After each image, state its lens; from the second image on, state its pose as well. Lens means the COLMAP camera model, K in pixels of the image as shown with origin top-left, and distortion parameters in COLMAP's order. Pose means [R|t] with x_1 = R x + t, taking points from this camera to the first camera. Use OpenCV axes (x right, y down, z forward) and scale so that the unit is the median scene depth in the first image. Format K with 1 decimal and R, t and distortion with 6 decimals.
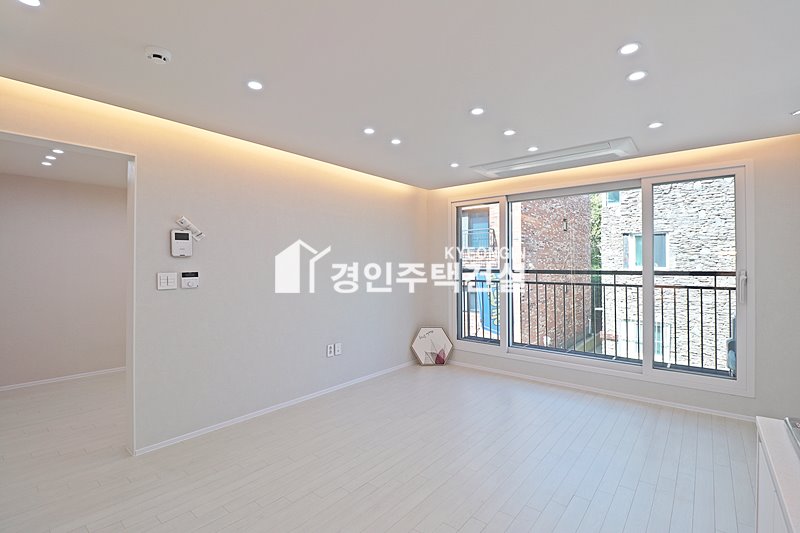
lens RADIAL K [[374.1, 0, 401.8], [0, 374.1, 261.0], [0, 0, 1]] dist [-0.005865, -0.000941]
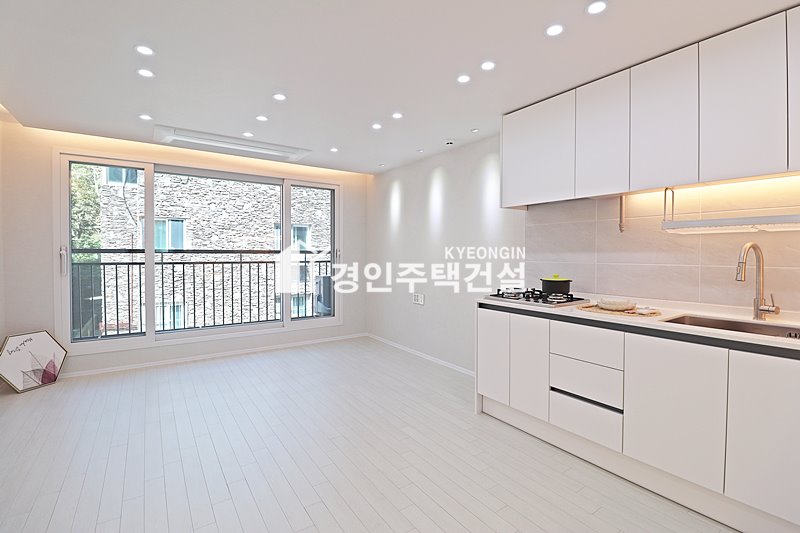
lens RADIAL K [[374.1, 0, 401.8], [0, 374.1, 261.0], [0, 0, 1]] dist [-0.005865, -0.000941]
pose [[0.275761, -0.017402, 0.961069, -0.377807], [-0.016865, 0.999595, 0.022939, 0.021721], [-0.961078, -0.022534, 0.275356, 0.179102]]
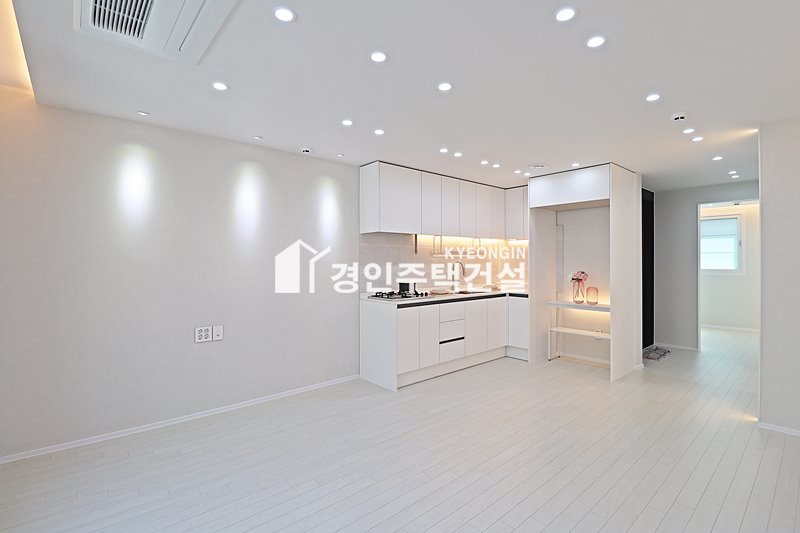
lens RADIAL K [[374.1, 0, 401.8], [0, 374.1, 261.0], [0, 0, 1]] dist [-0.005865, -0.000941]
pose [[-0.986978, 0.004415, 0.160797, 0.075864], [0.001889, 0.999872, -0.015858, 0.021429], [-0.160847, -0.015348, -0.986860, 0.961718]]
